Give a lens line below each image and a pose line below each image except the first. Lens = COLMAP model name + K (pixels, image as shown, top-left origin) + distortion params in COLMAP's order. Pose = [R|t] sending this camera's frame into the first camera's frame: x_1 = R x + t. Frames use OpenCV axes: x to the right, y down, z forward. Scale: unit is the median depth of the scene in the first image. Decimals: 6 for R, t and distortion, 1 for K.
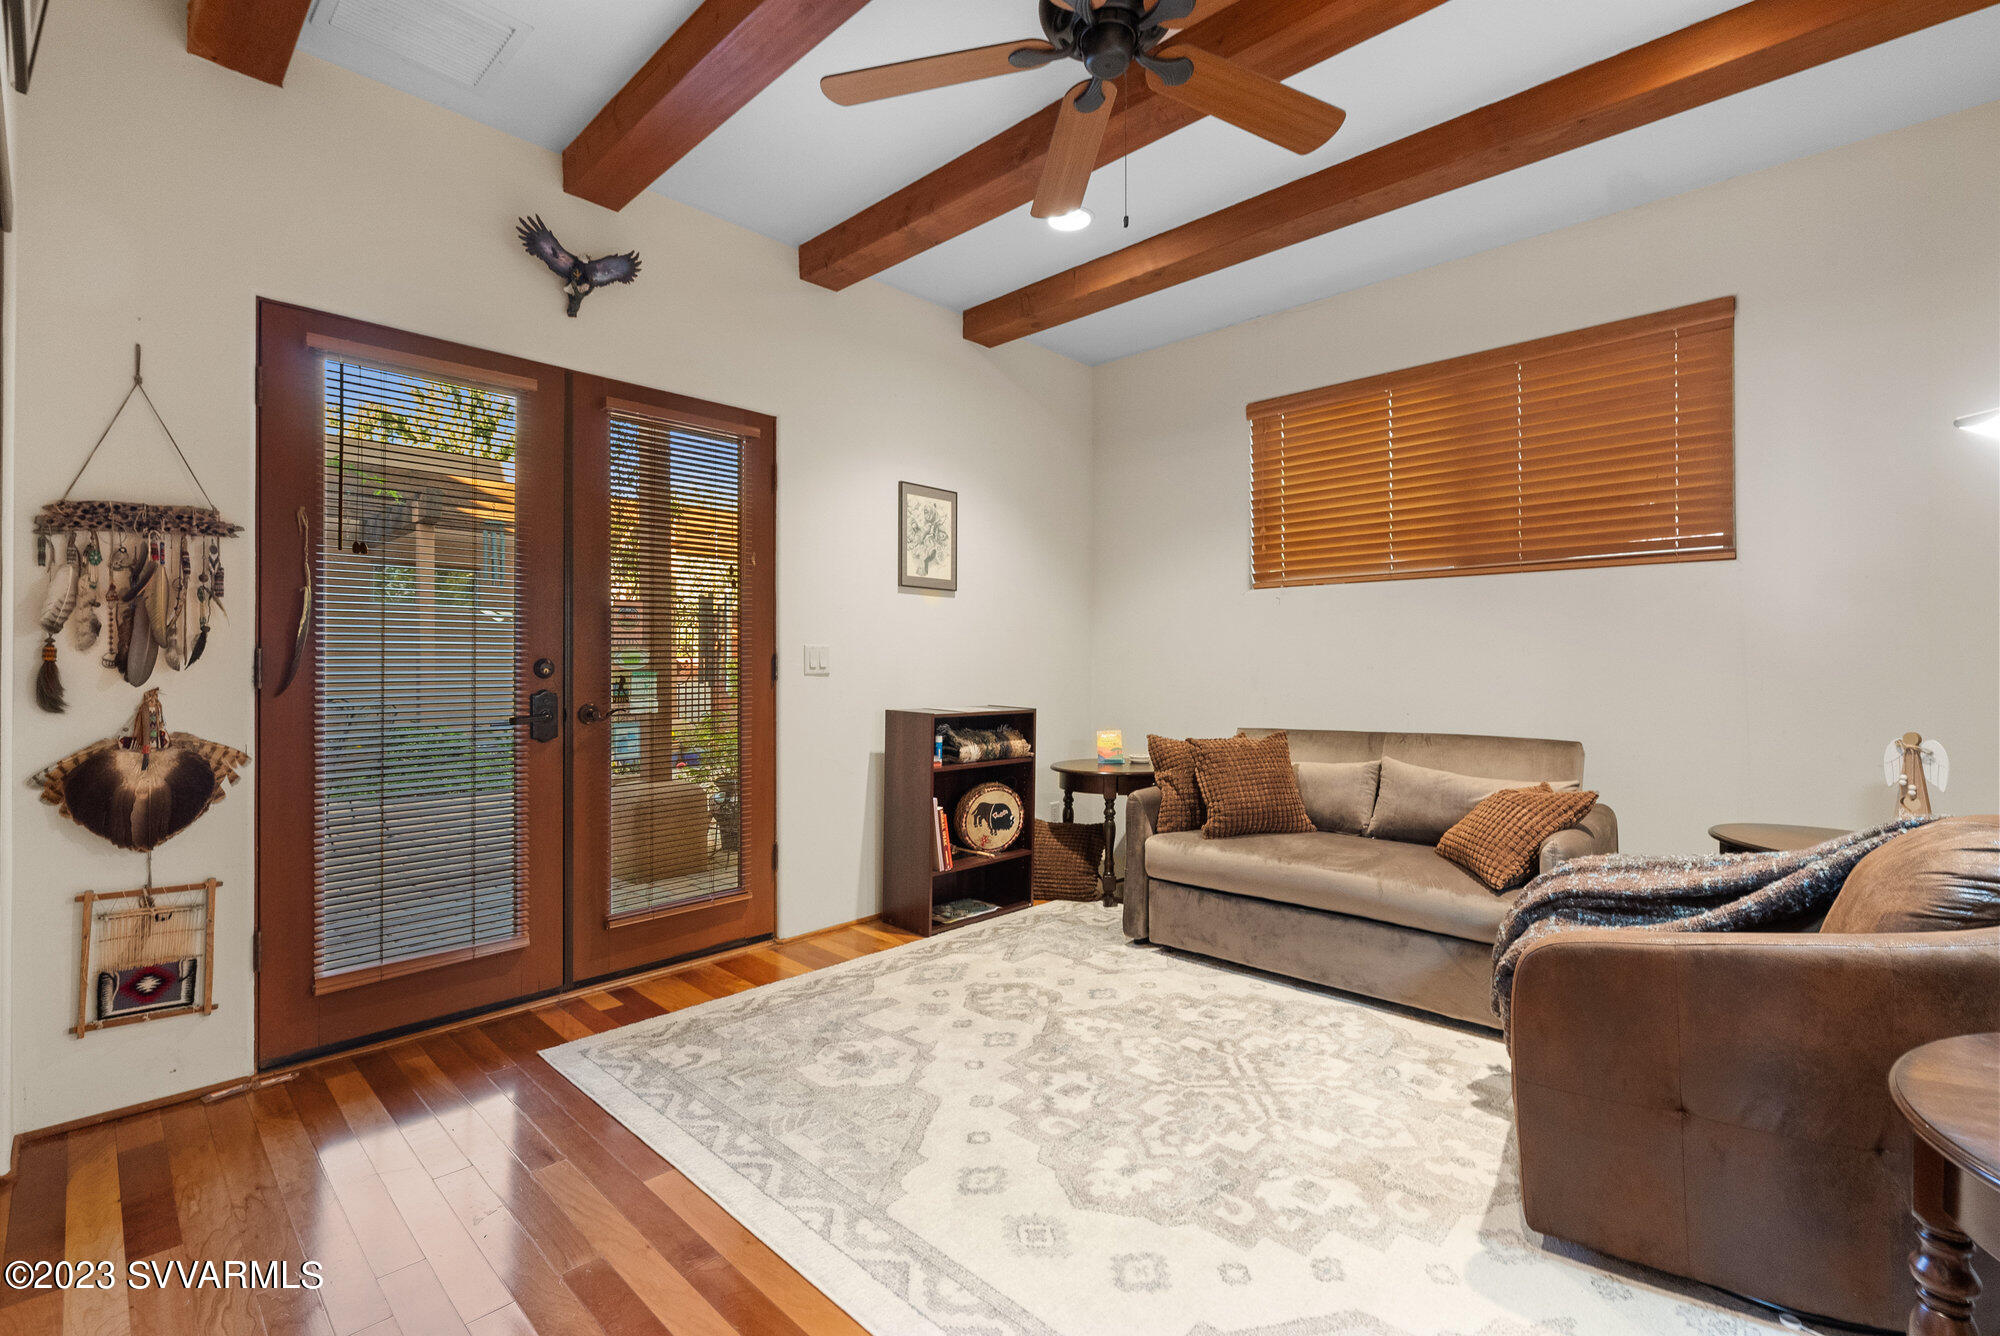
lens RADIAL K [[905.7, 0, 1002.3], [0, 905.7, 659.9], [0, 0, 1]] dist [0.006798, -0.001462]
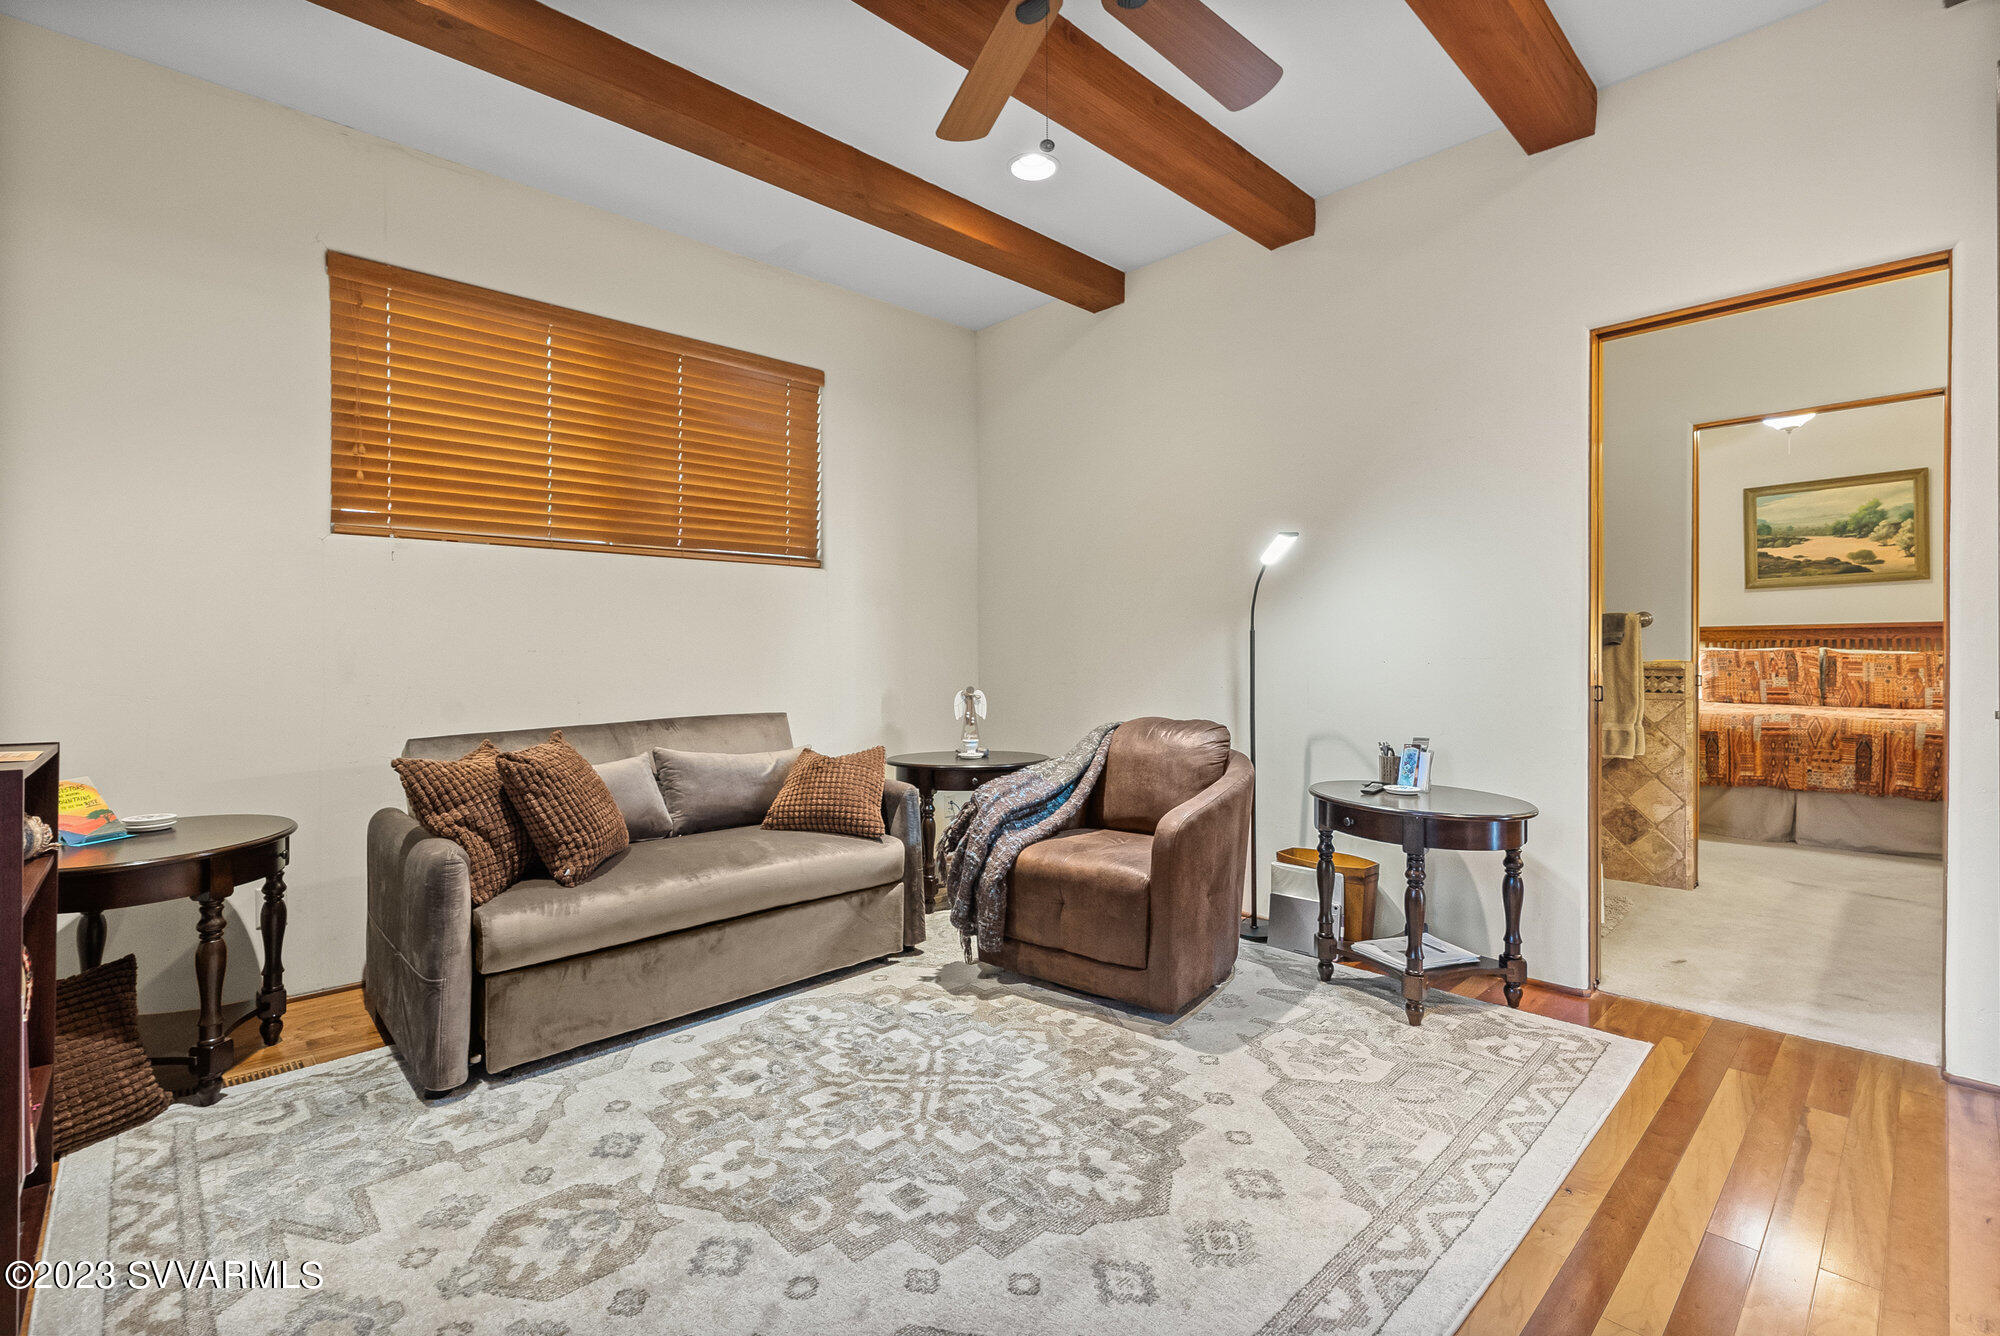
lens RADIAL K [[905.7, 0, 1002.4], [0, 905.7, 660.4], [0, 0, 1]] dist [0.006798, -0.001462]
pose [[0.033303, -0.011380, 0.999381, -0.565516], [-0.000247, 0.999935, 0.011395, 0.011075], [-0.999445, -0.000626, 0.033298, 0.745606]]
